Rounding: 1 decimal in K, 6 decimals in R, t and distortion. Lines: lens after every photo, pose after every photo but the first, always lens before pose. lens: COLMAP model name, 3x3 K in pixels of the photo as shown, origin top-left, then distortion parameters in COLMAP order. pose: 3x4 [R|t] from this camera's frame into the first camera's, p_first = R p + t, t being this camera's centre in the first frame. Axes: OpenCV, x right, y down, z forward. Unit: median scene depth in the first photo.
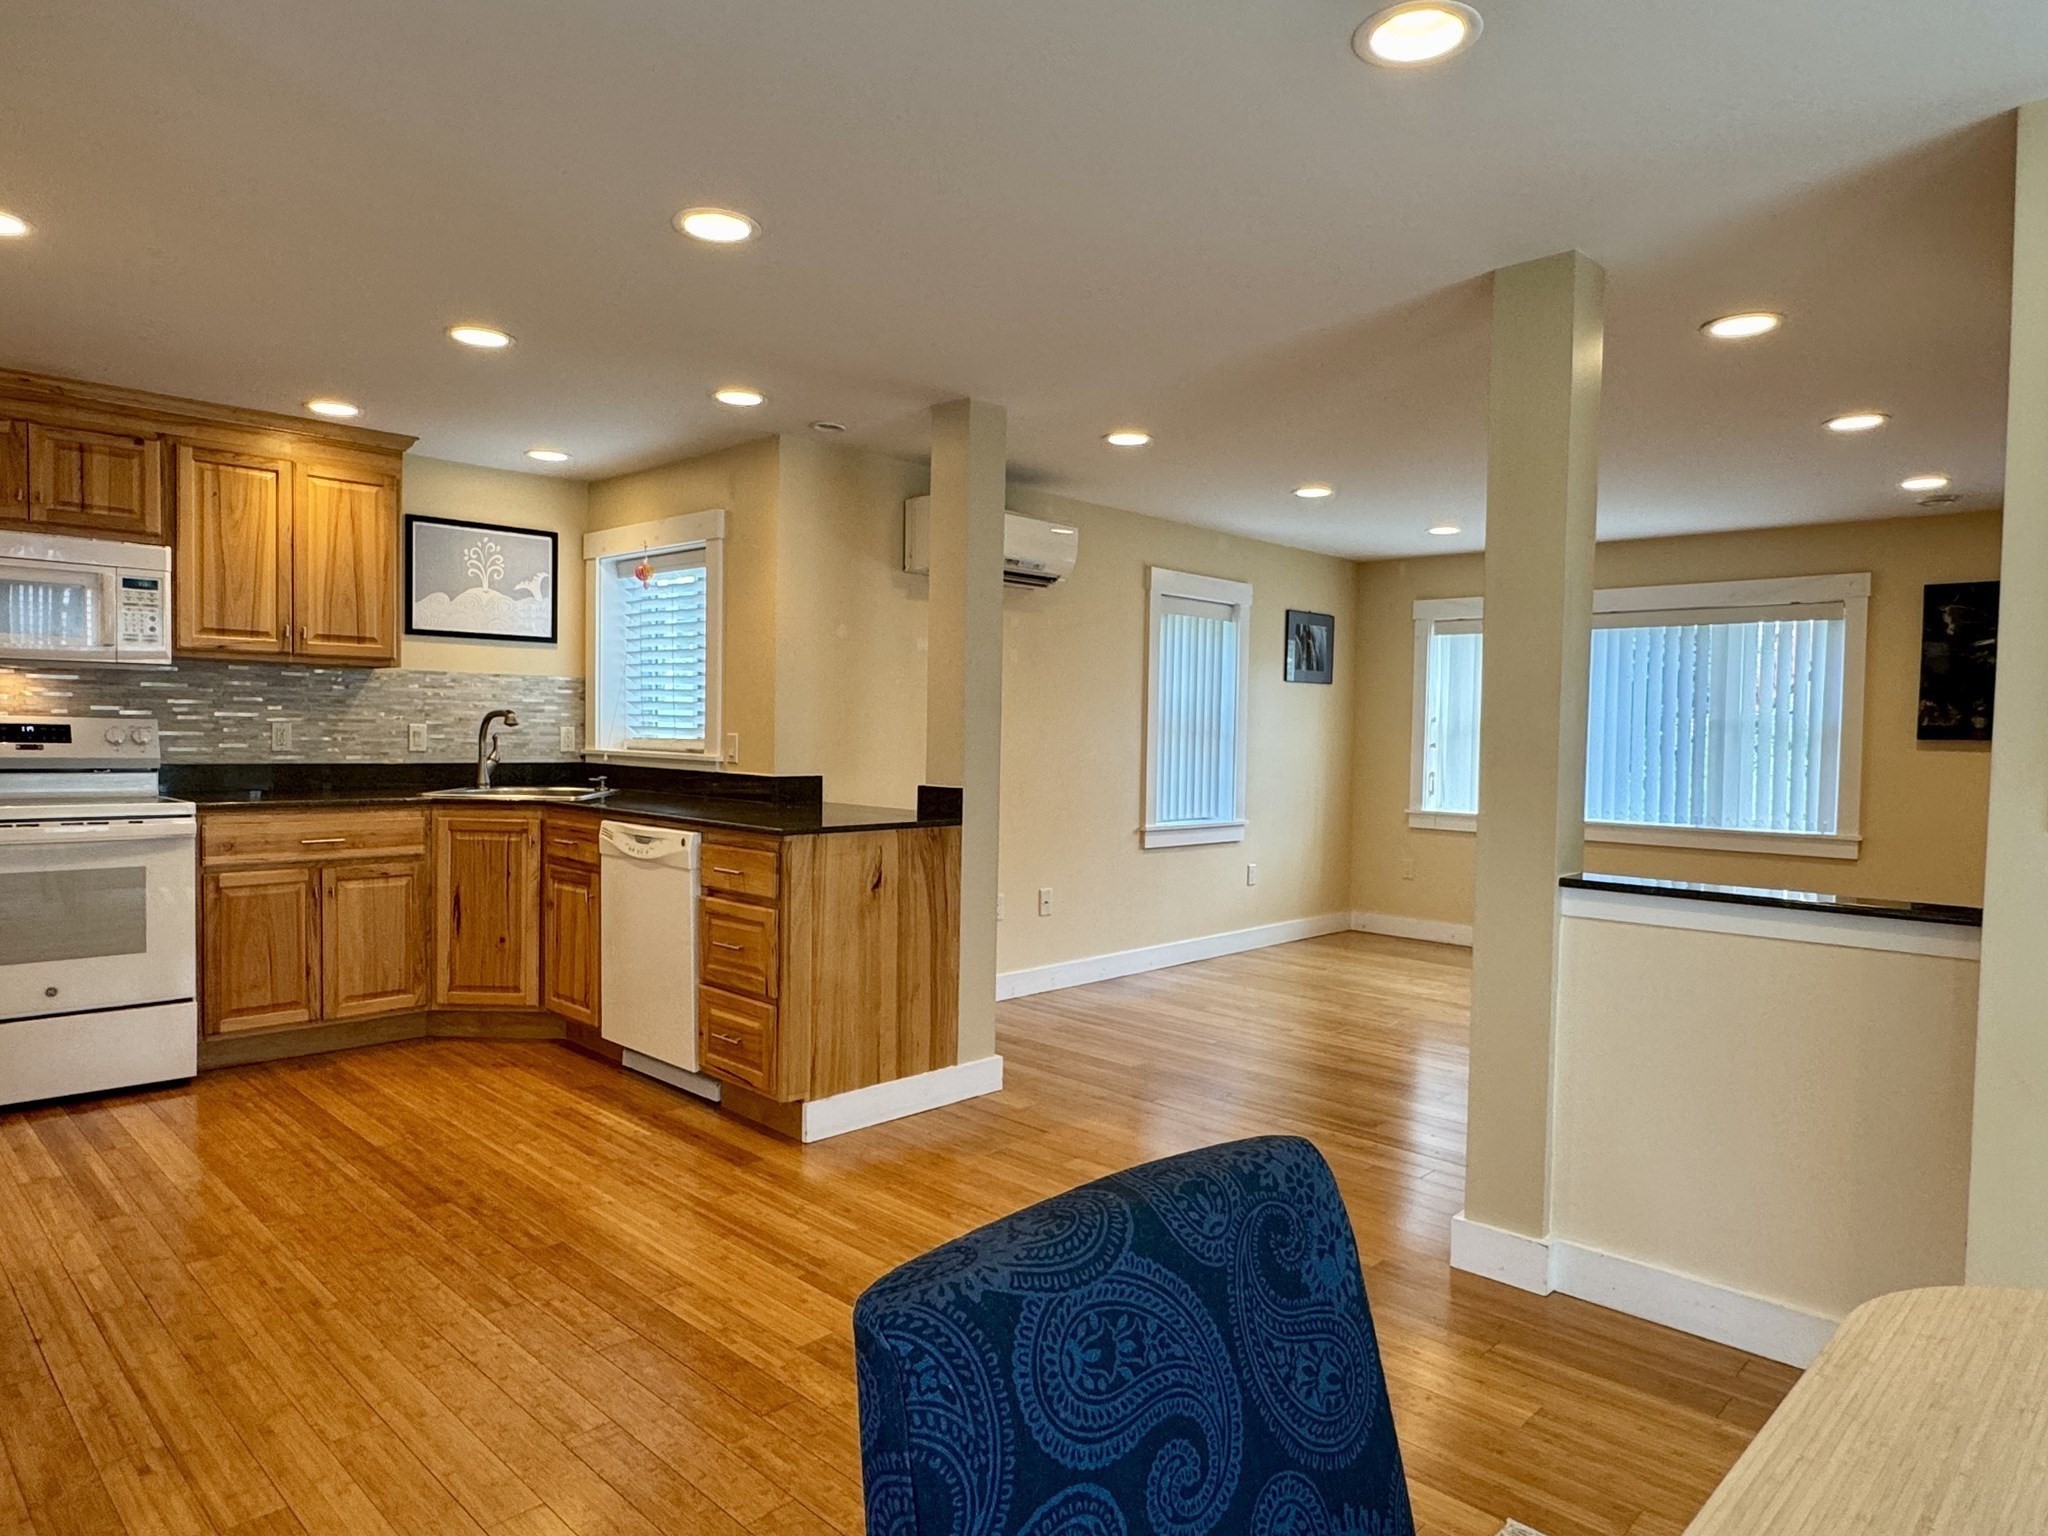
lens RADIAL K [[1249.8, 0, 1015.8], [0, 1249.8, 769.9], [0, 0, 1]] dist [-0.001102, 0.000766]
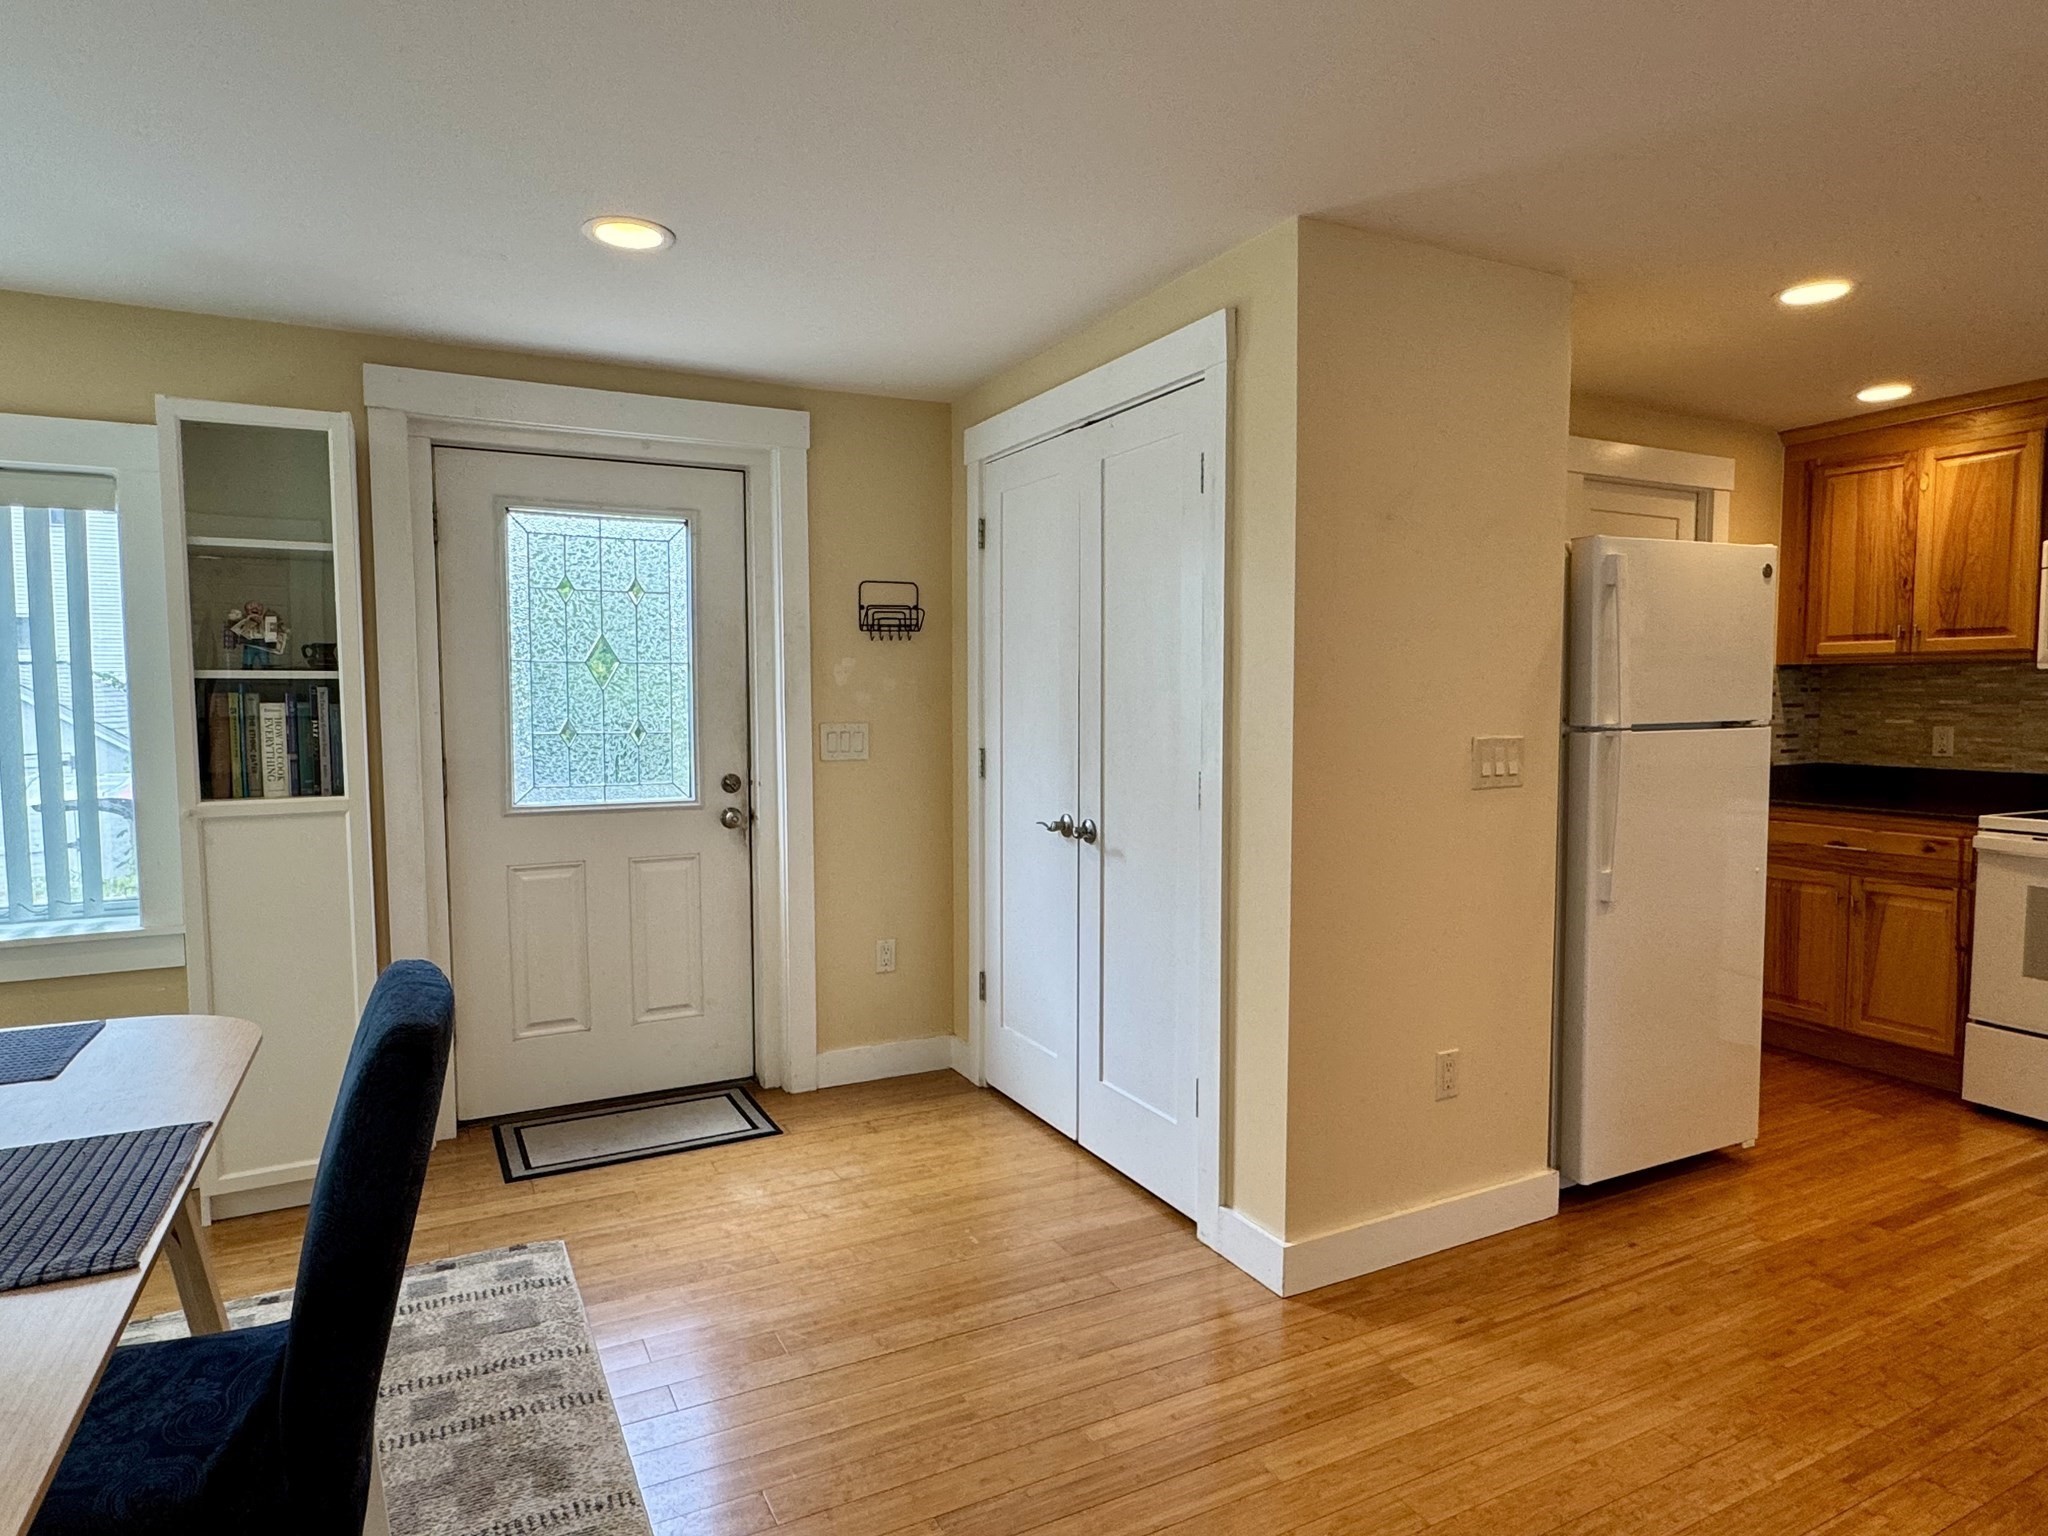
lens RADIAL K [[1196.6, 0, 1028.8], [0, 1196.6, 773.5], [0, 0, 1]] dist [-0.001185, -0.000269]
pose [[-0.308985, 0.042715, -0.950107, 0.262506], [-0.036845, 0.997703, 0.056838, -0.025629], [0.950353, 0.052568, -0.306702, 0.410502]]
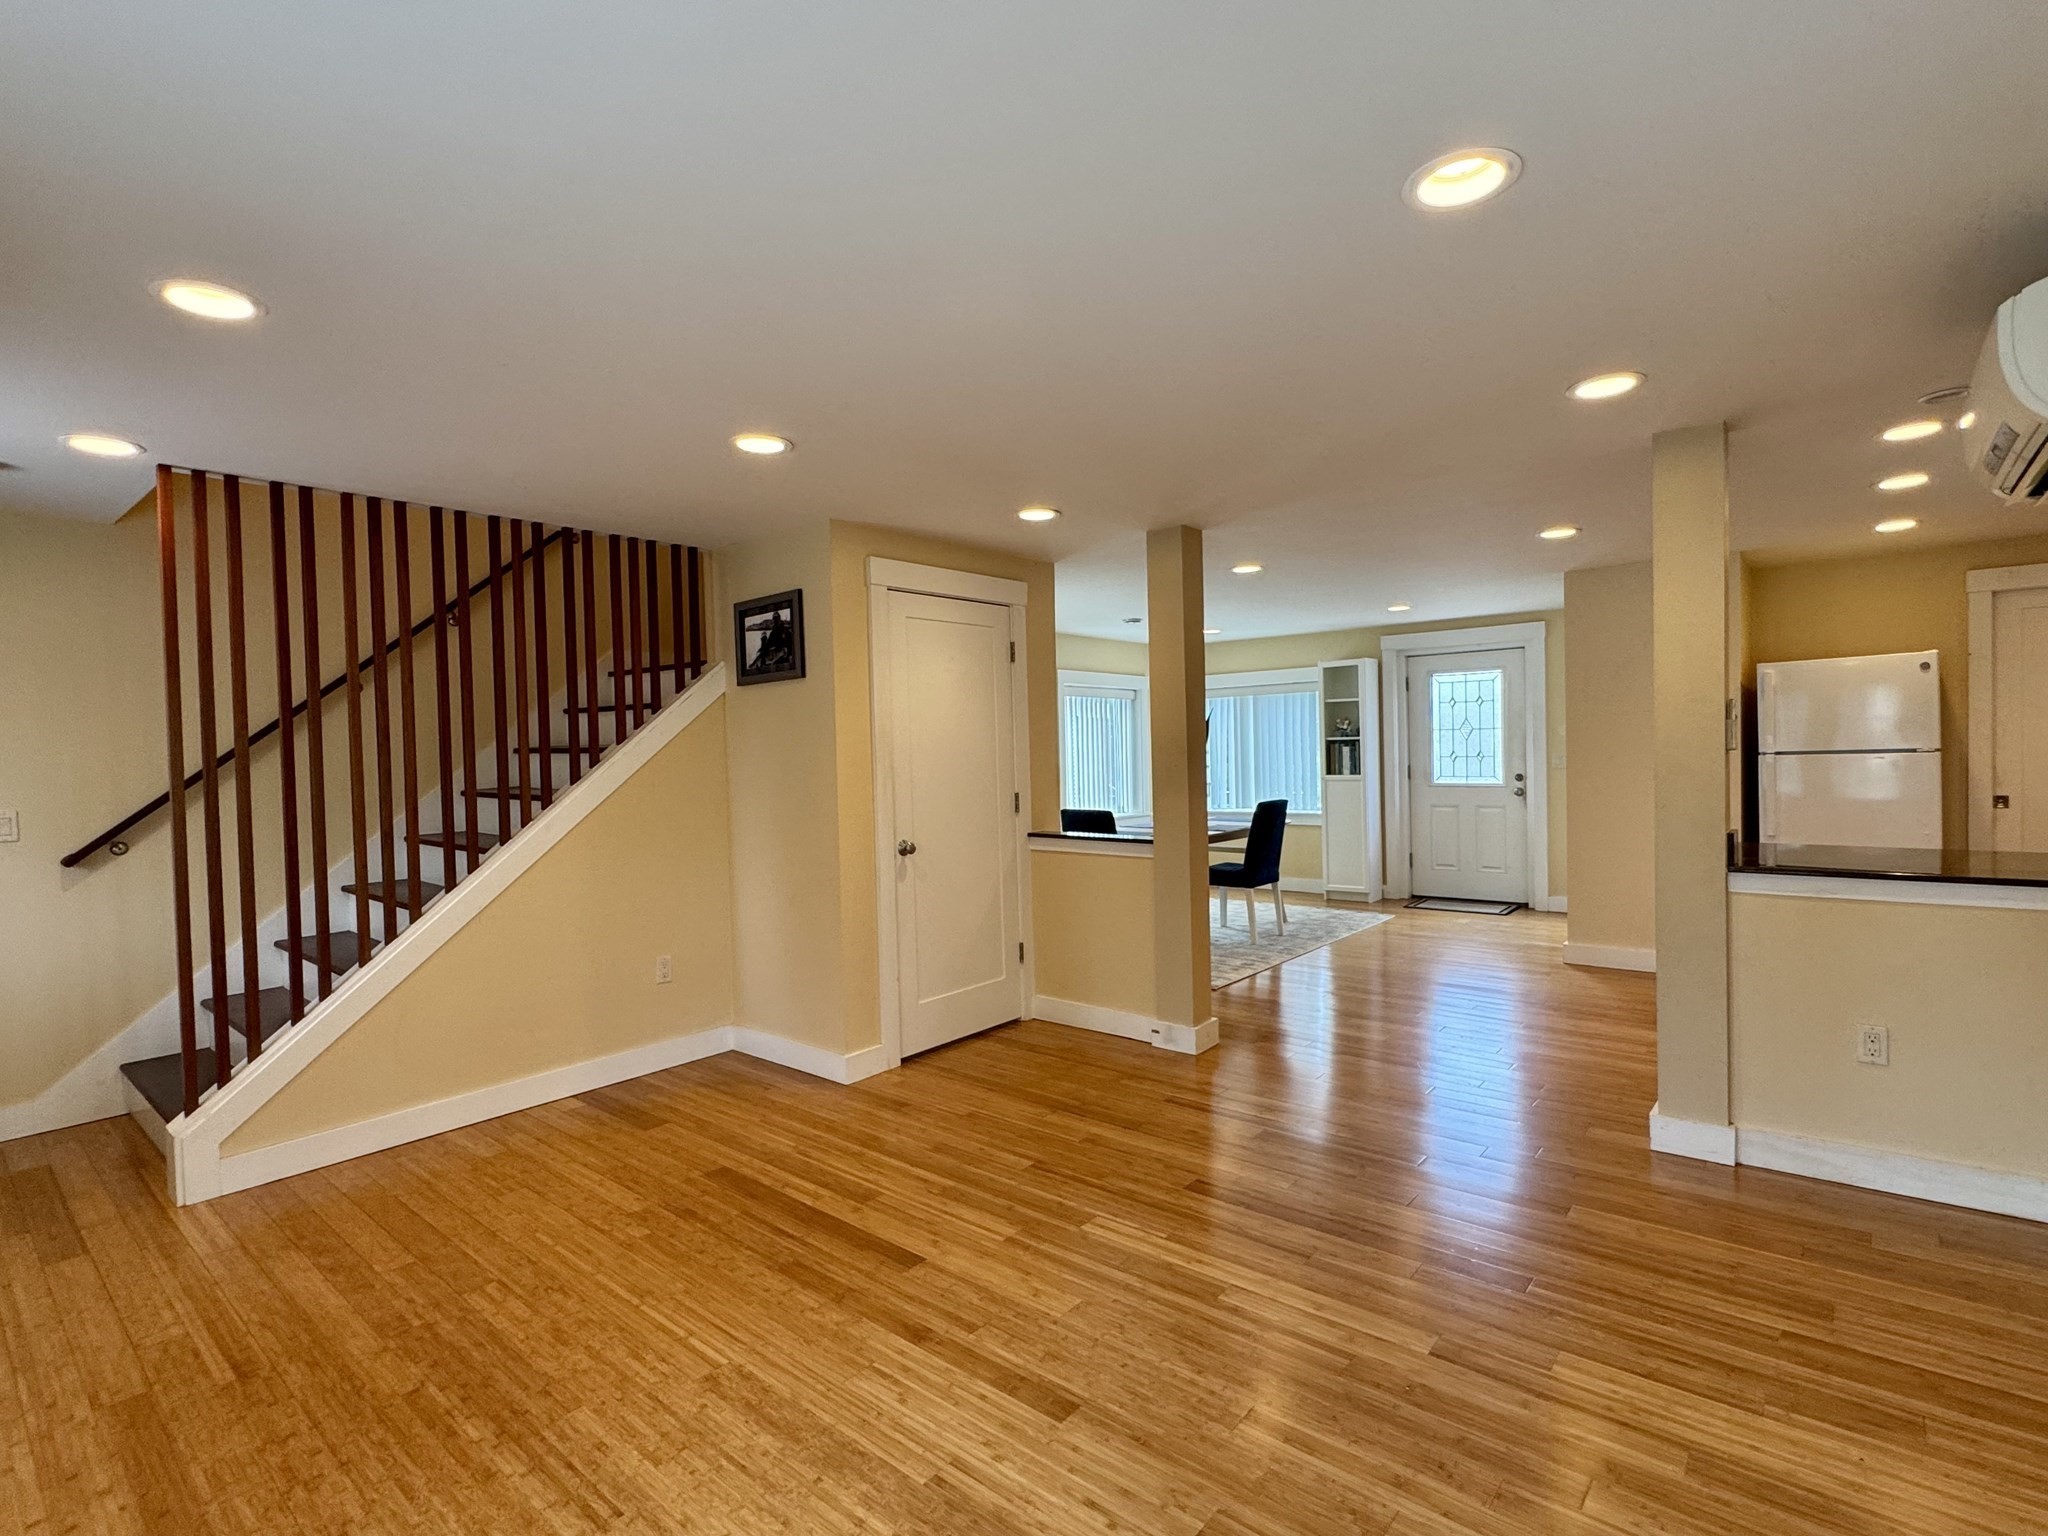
lens RADIAL K [[990.1, 0, 1031.0], [0, 990.1, 768.4], [0, 0, 1]] dist [0.000205, 0.000453]
pose [[-0.997346, 0.006669, -0.072502, 0.473584], [0.002899, 0.998644, 0.051985, -0.067483], [0.072751, 0.051637, -0.996013, 1.572986]]
